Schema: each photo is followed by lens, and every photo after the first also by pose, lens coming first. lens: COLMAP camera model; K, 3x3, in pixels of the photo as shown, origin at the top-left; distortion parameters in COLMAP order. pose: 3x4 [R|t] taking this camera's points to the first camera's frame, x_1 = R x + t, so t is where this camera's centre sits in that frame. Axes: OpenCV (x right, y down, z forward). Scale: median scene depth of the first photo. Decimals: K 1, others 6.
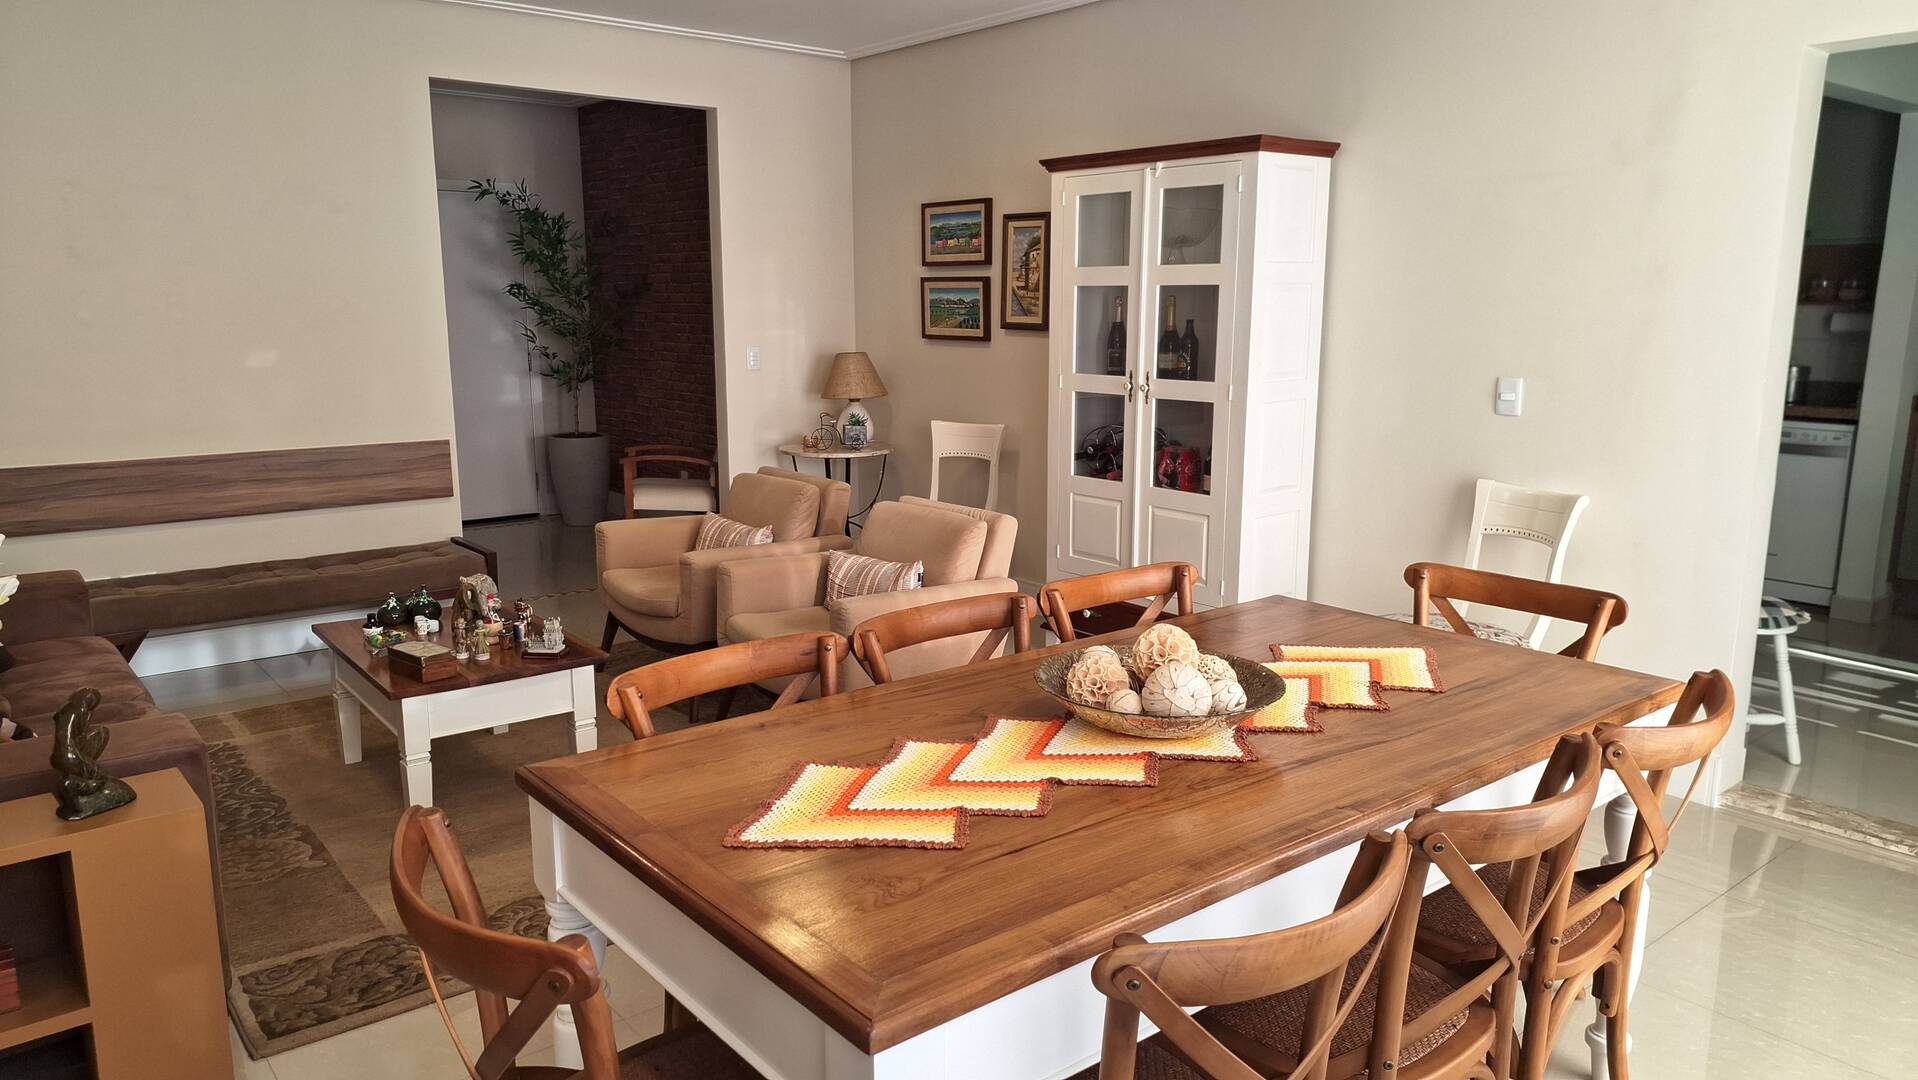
lens RADIAL K [[1280.5, 0, 959.0], [0, 1280.5, 540.0], [0, 0, 1]] dist [0.042116, -0.054662]
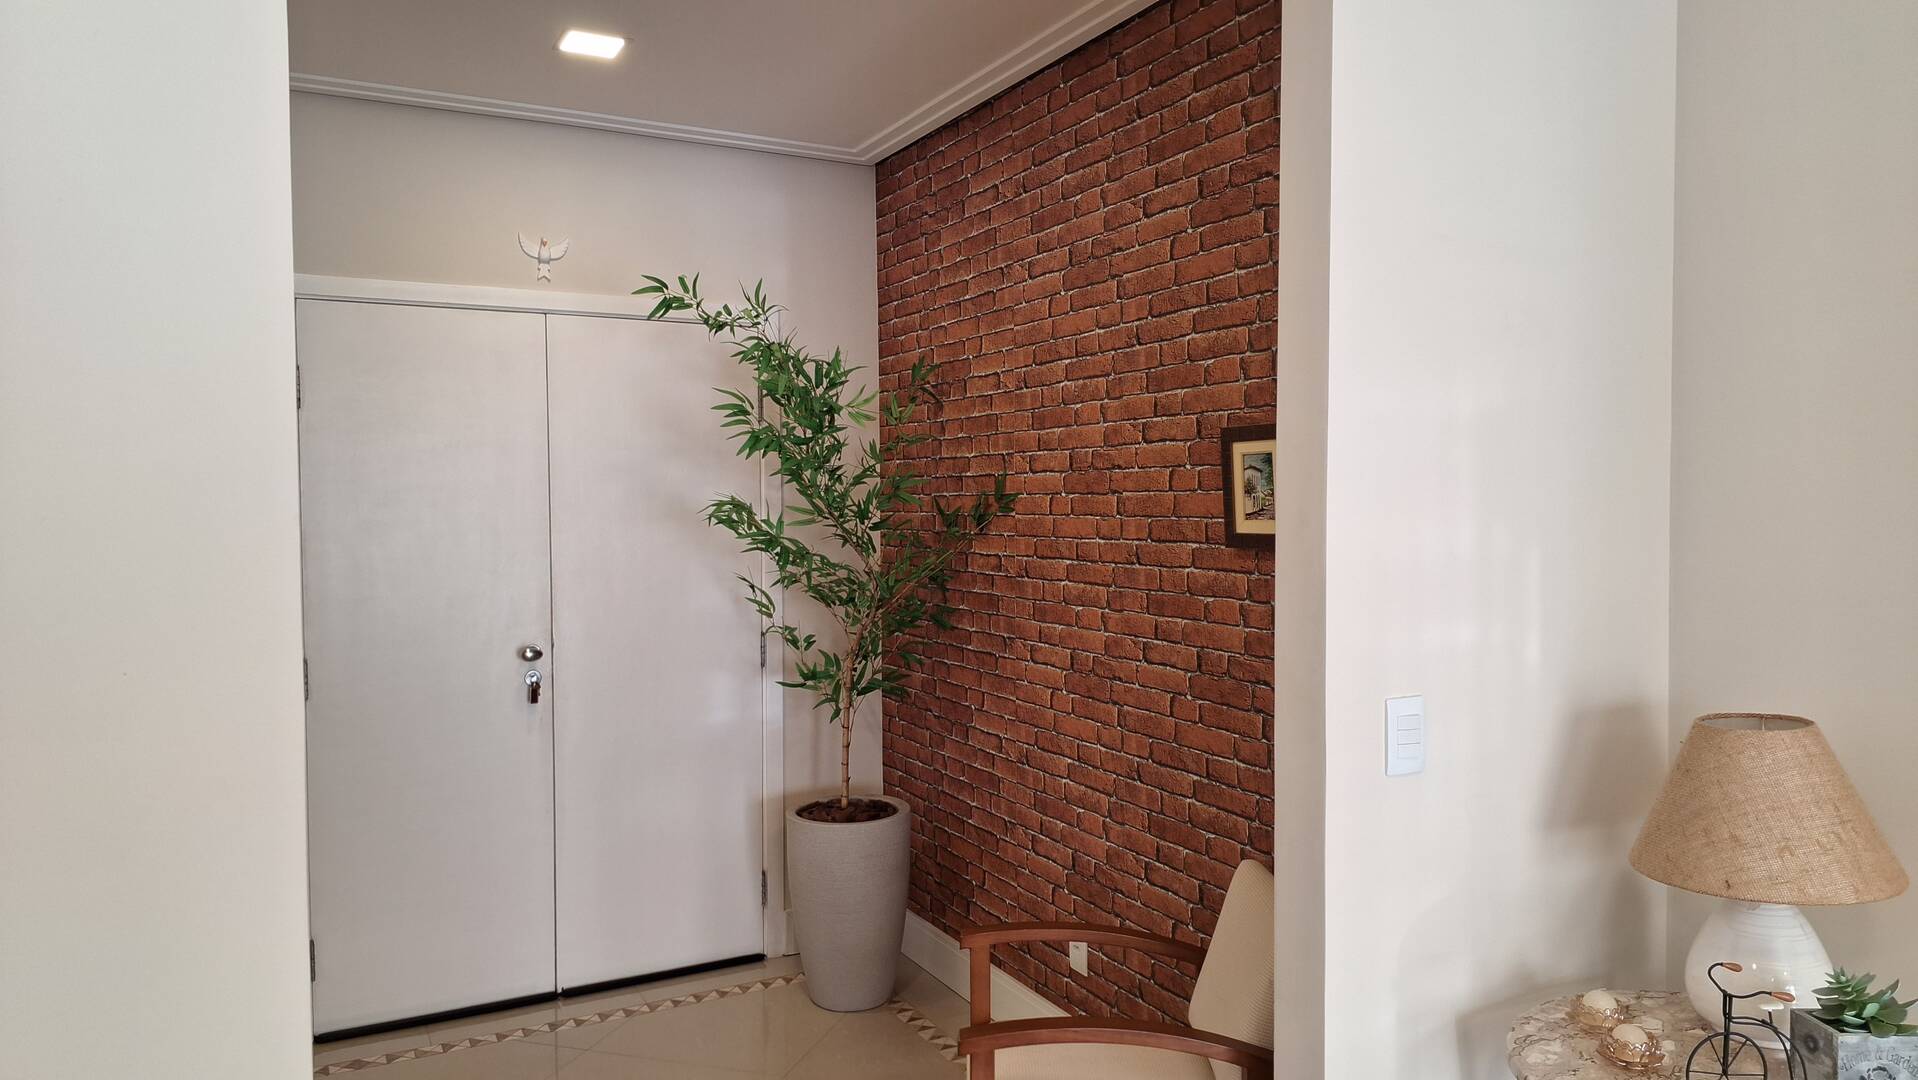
lens RADIAL K [[1280.5, 0, 959.0], [0, 1280.5, 540.0], [0, 0, 1]] dist [0.042116, -0.054662]
pose [[0.979622, -0.002805, -0.200830, -0.166496], [-0.027766, 0.988411, -0.149241, -0.114292], [0.198921, 0.151776, 0.968191, 0.552683]]
